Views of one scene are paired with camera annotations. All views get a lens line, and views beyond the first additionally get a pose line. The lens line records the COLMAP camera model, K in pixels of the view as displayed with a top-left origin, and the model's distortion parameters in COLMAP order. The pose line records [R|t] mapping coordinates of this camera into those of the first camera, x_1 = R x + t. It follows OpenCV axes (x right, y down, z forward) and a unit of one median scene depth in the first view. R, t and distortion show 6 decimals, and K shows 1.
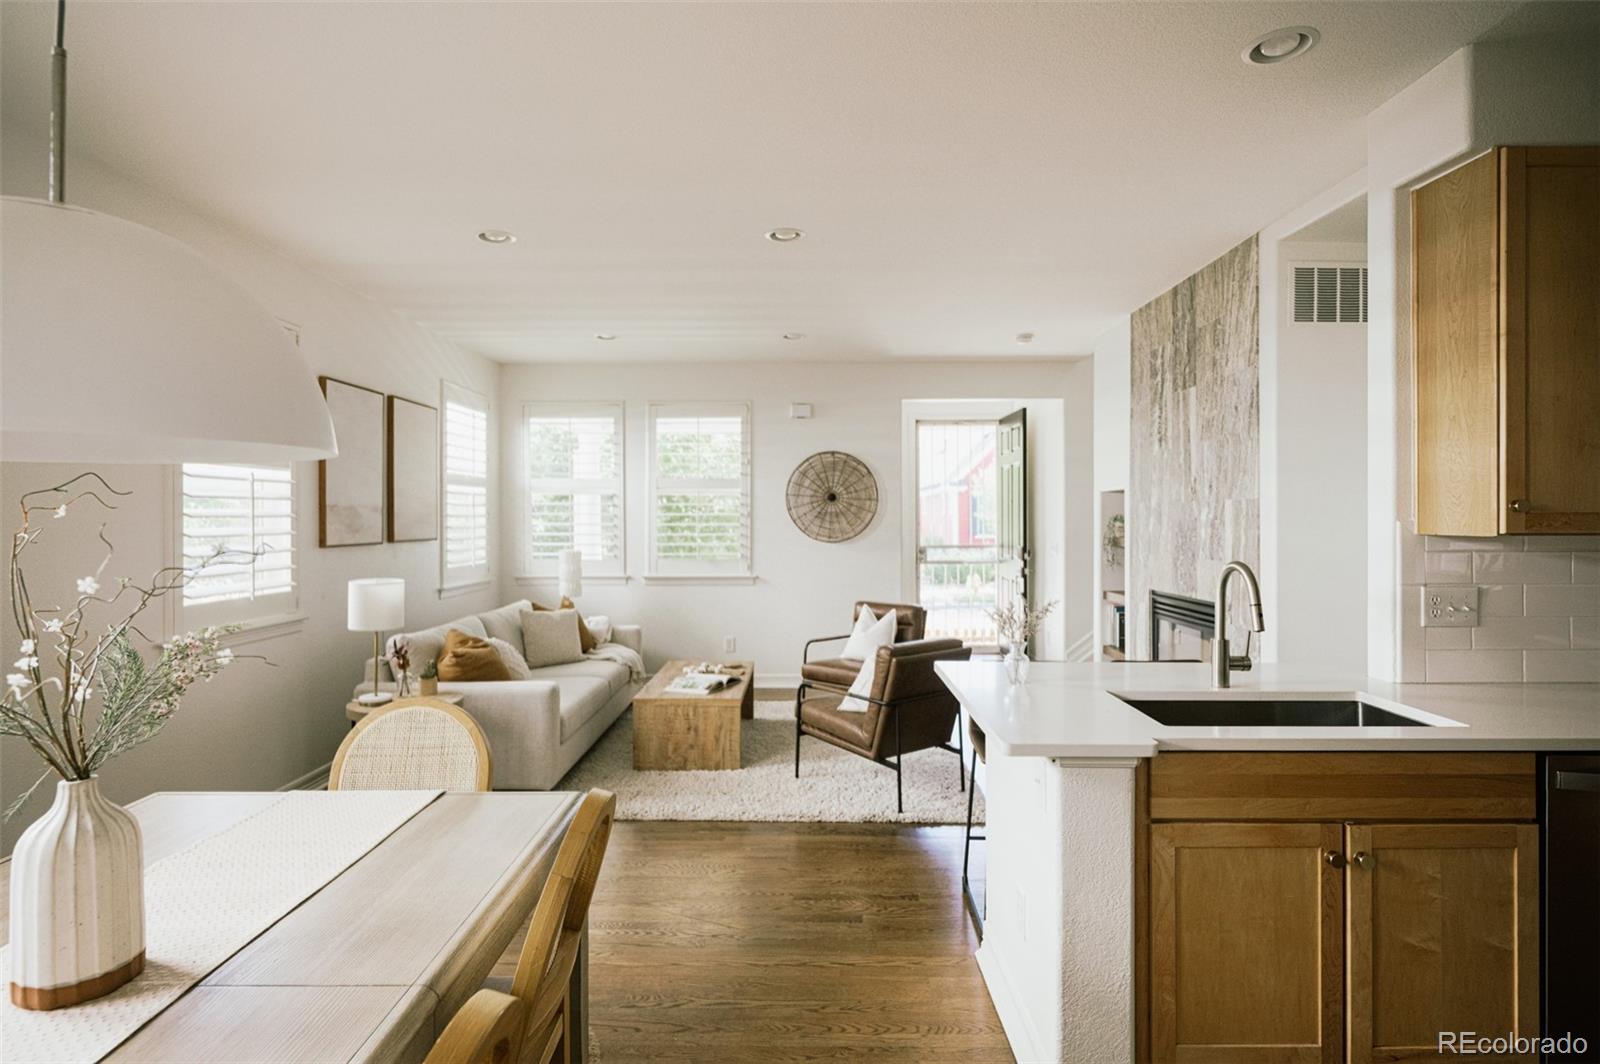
lens RADIAL K [[833.2, 0, 796.3], [0, 833.2, 519.2], [0, 0, 1]] dist [-0.004210, -0.000197]
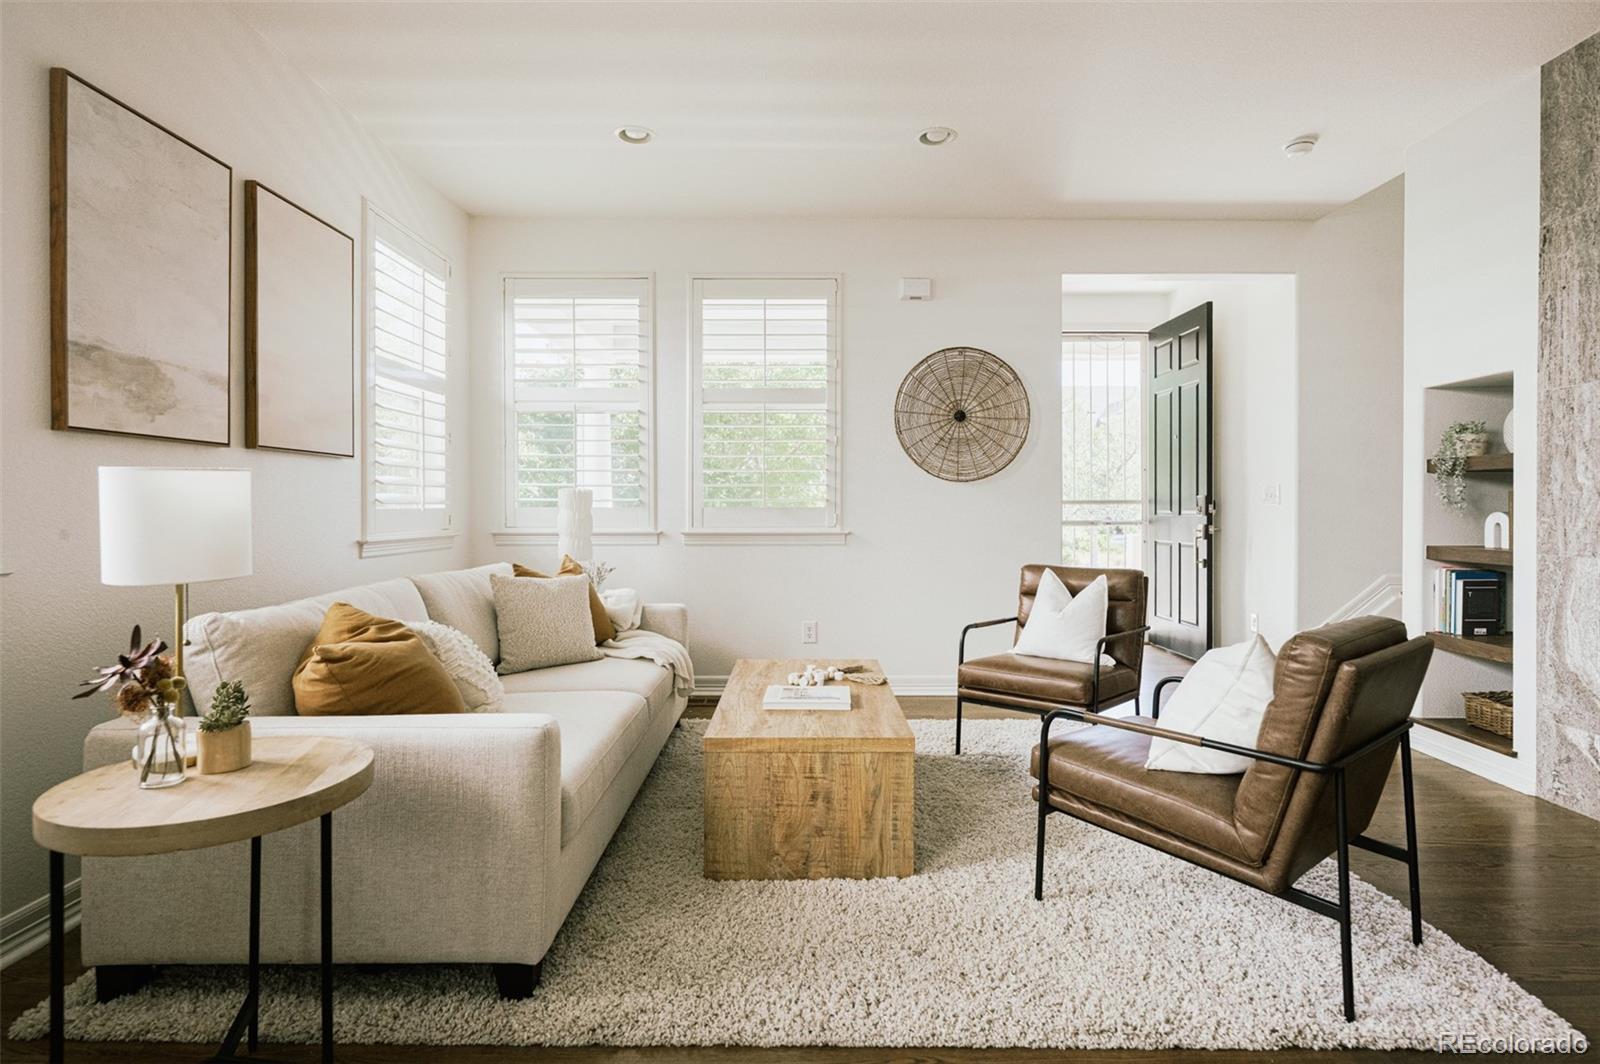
lens RADIAL K [[824.1, 0, 806.8], [0, 824.1, 509.5], [0, 0, 1]] dist [-0.001339, -0.000014]
pose [[0.999824, 0.001257, 0.018714, -0.134195], [-0.001279, 0.999998, 0.001179, 0.069441], [-0.018712, -0.001203, 0.999824, 0.463020]]
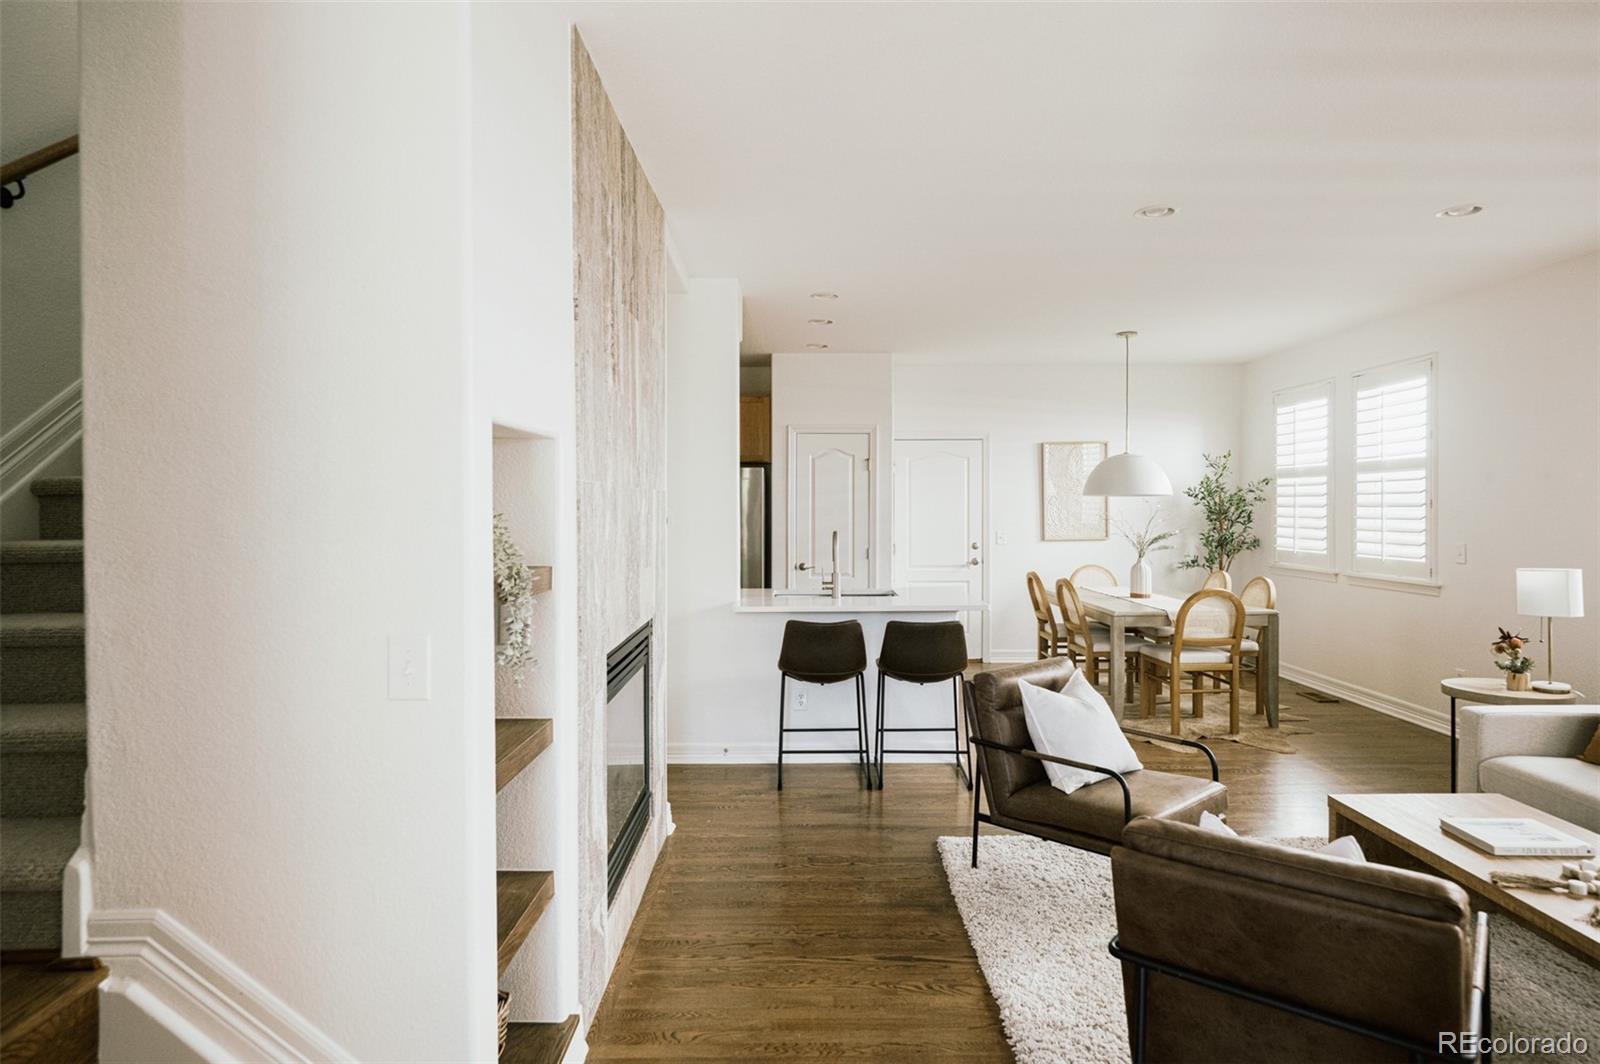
lens RADIAL K [[898.7, 0, 794.8], [0, 898.7, 517.0], [0, 0, 1]] dist [0.003612, 0.000413]
pose [[-0.999991, 0.003571, -0.002206, 0.283213], [0.003545, 0.999924, 0.011768, 0.006810], [0.002248, 0.011760, -0.999928, 1.470614]]
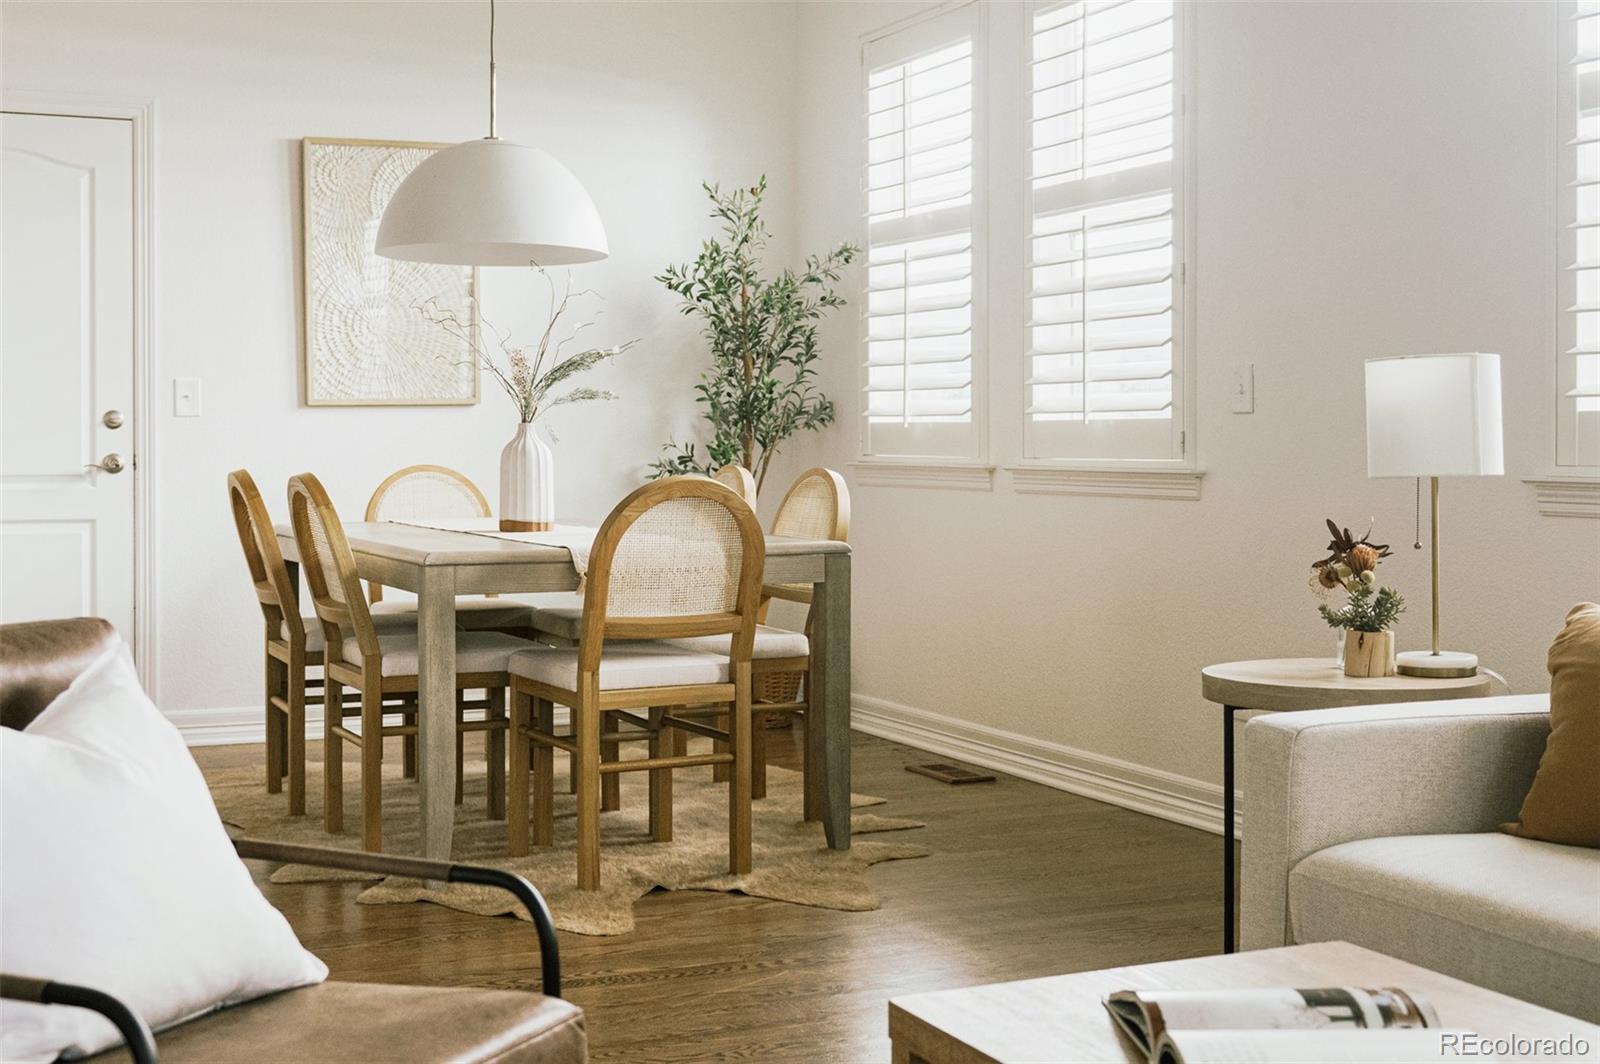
lens RADIAL K [[2100.0, 0, 770.3], [0, 2100.0, 460.7], [0, 0, 1]] dist [-0.018280, 0.000000]
pose [[-0.913233, 0.005230, -0.407404, 0.169506], [0.000269, 0.999925, 0.012235, 0.062755], [0.407438, 0.011064, -0.913166, 1.315028]]
